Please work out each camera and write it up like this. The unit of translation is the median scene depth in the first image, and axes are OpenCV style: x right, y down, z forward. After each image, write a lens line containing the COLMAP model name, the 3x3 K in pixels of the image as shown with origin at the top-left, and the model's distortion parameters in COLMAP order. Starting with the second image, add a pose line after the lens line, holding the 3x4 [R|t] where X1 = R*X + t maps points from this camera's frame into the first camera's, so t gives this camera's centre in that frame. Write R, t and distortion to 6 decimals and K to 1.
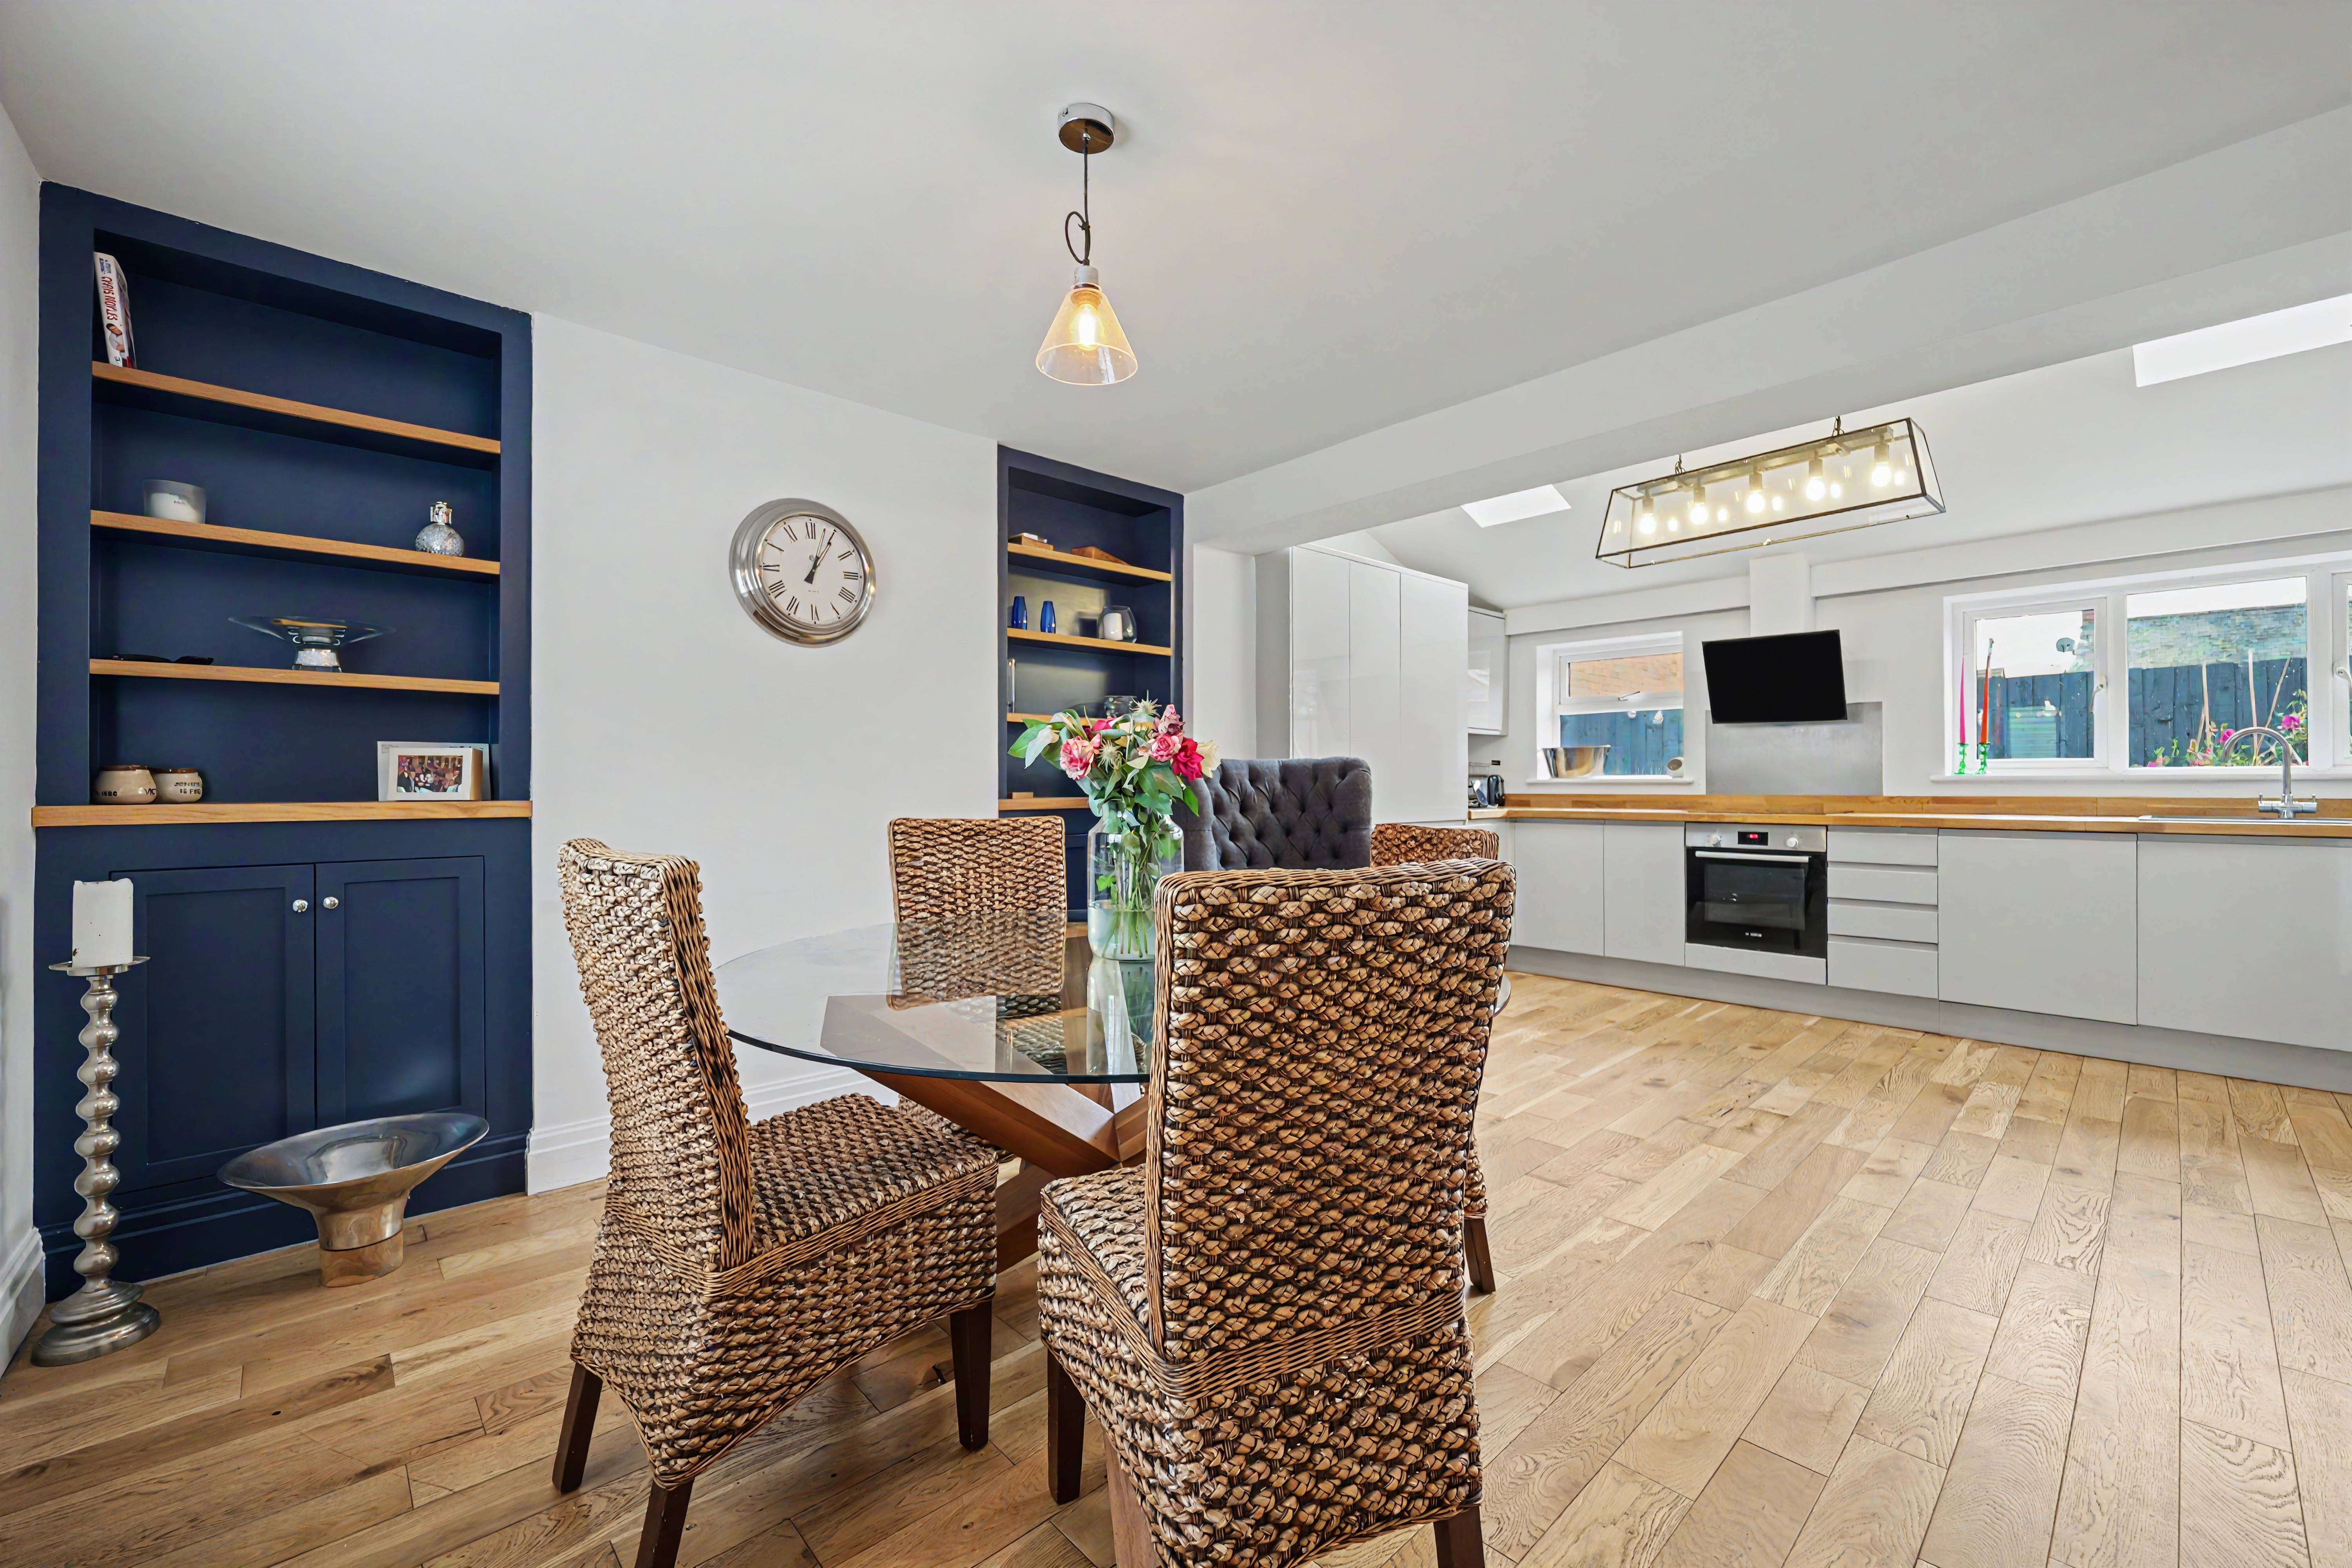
lens RADIAL K [[956.5, 0, 1188.7], [0, 956.5, 781.1], [0, 0, 1]] dist [-0.013773, 0.001294]
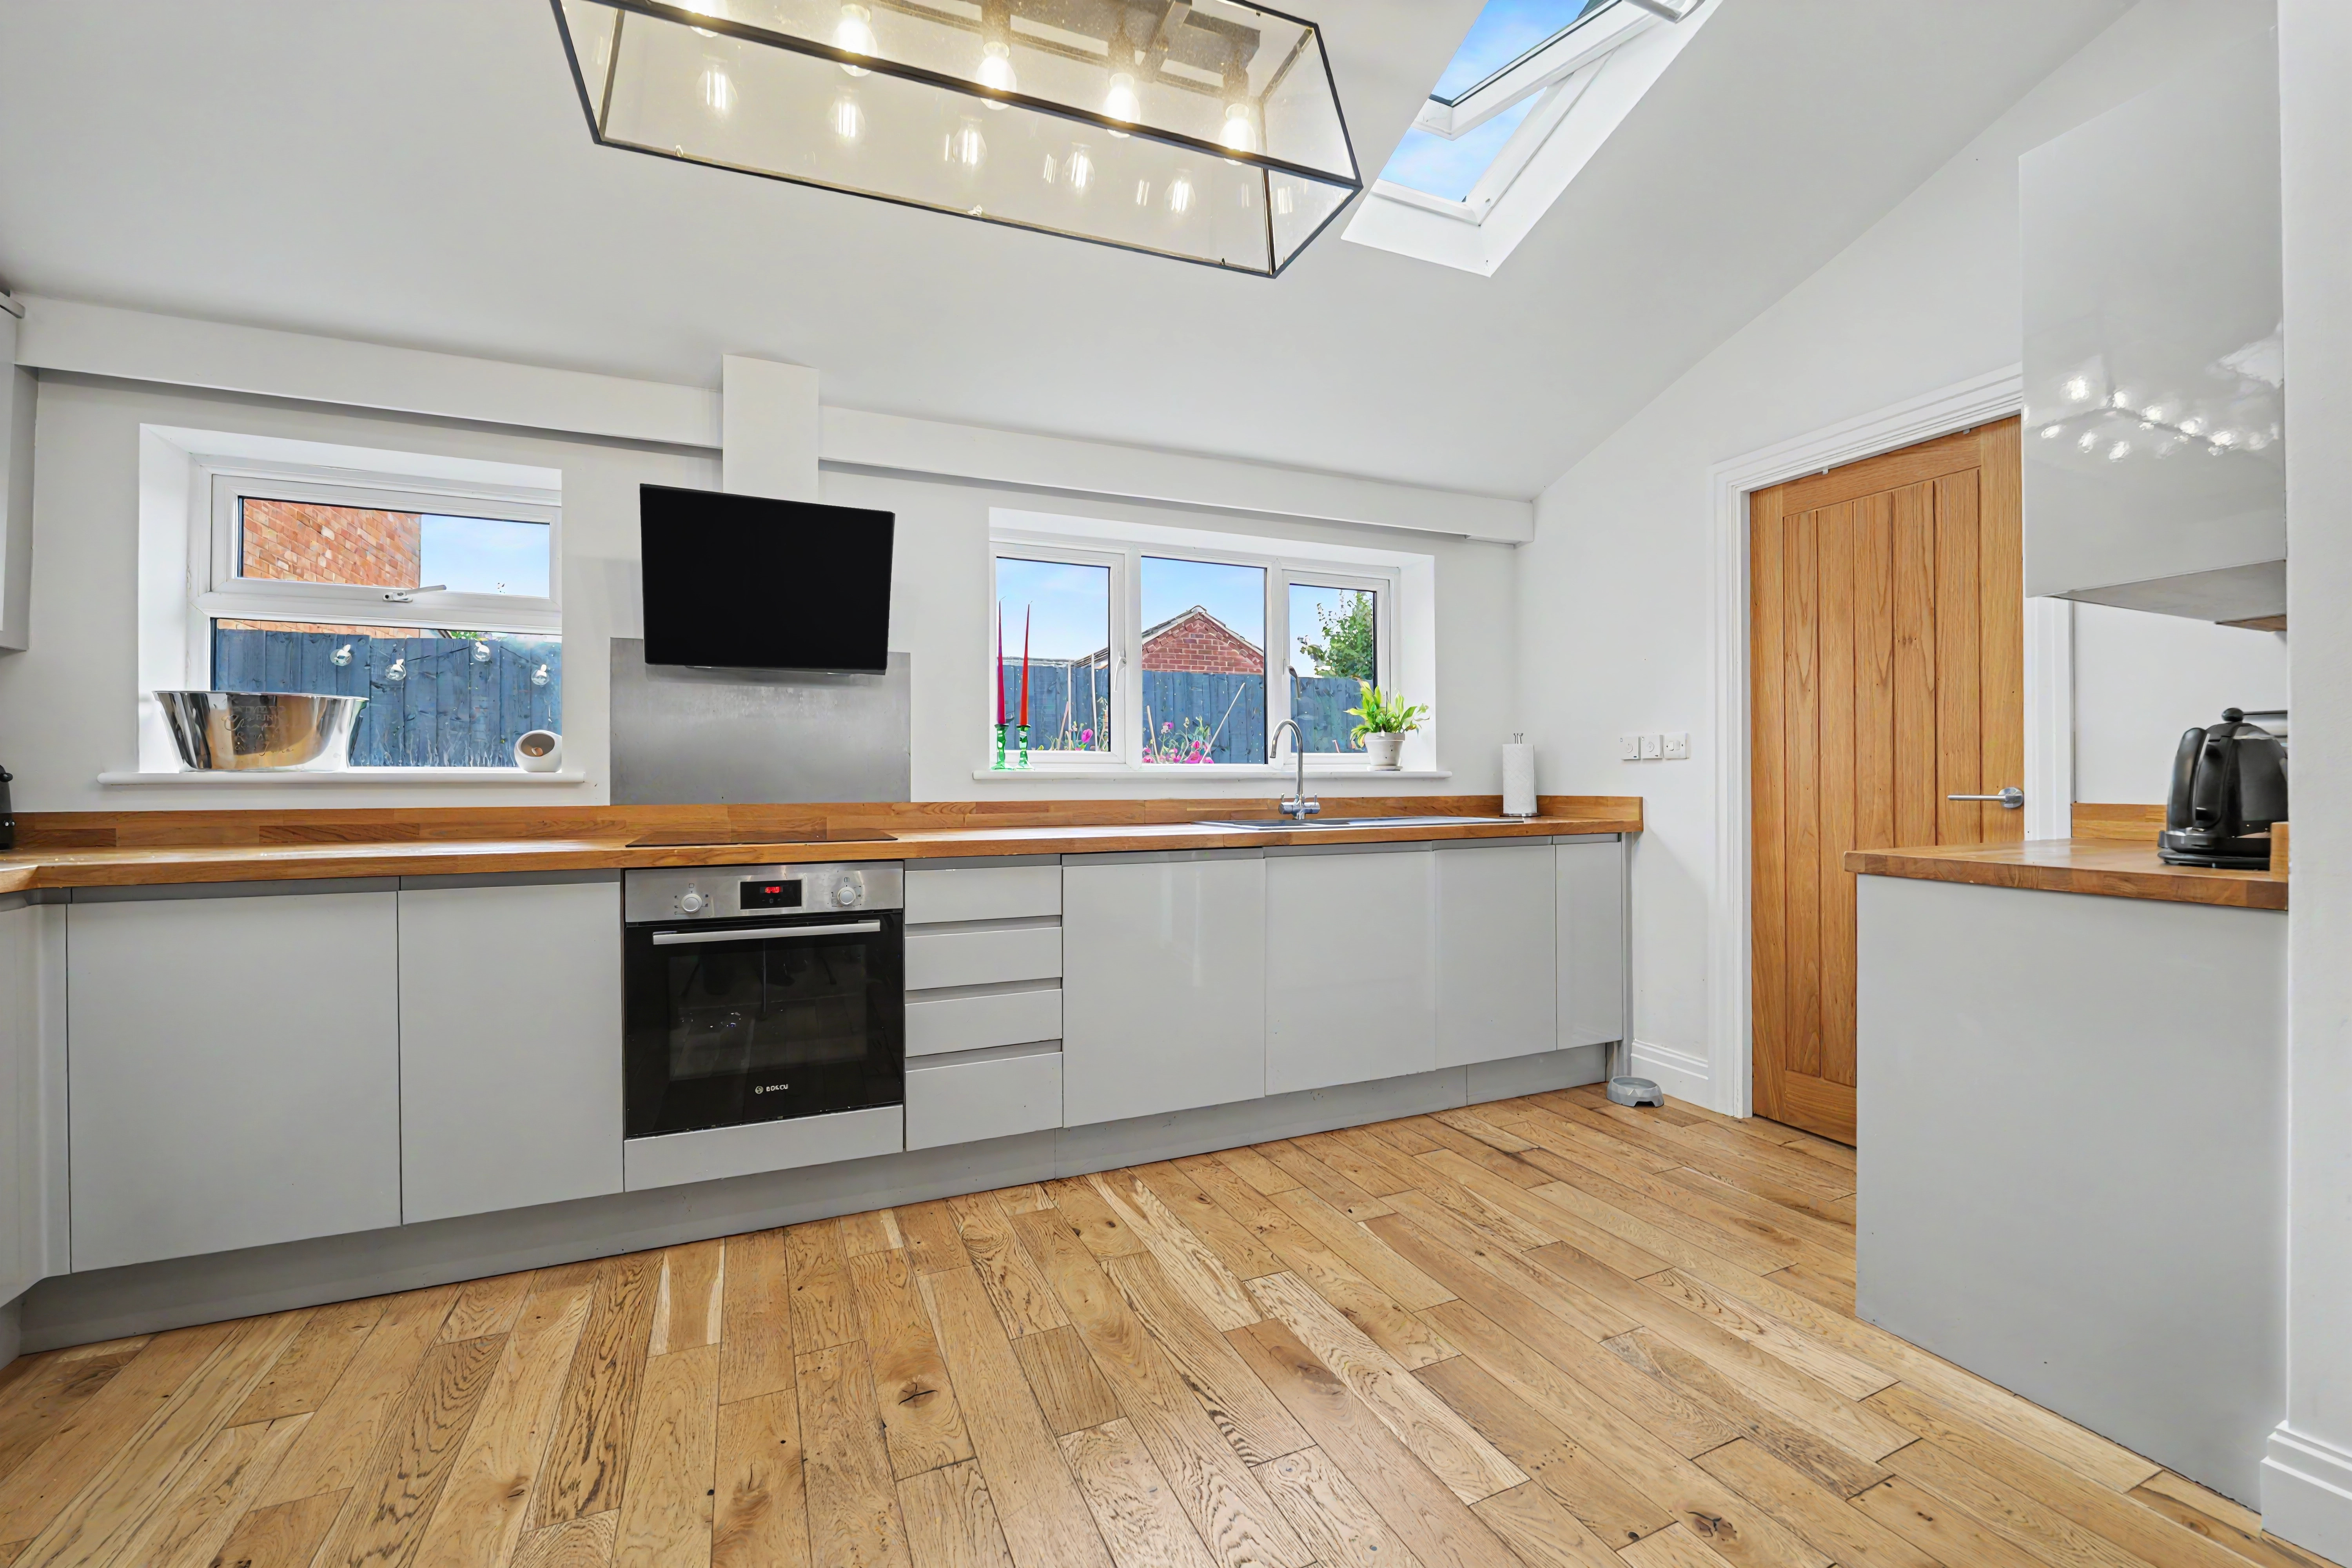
lens RADIAL K [[956.5, 0, 1183.6], [0, 956.5, 781.8], [0, 0, 1]] dist [-0.013773, 0.001294]
pose [[0.333505, 0.001457, 0.942747, 0.203402], [-0.000177, 0.999999, -0.001483, 0.002582], [-0.942748, 0.000328, 0.333505, 0.652147]]
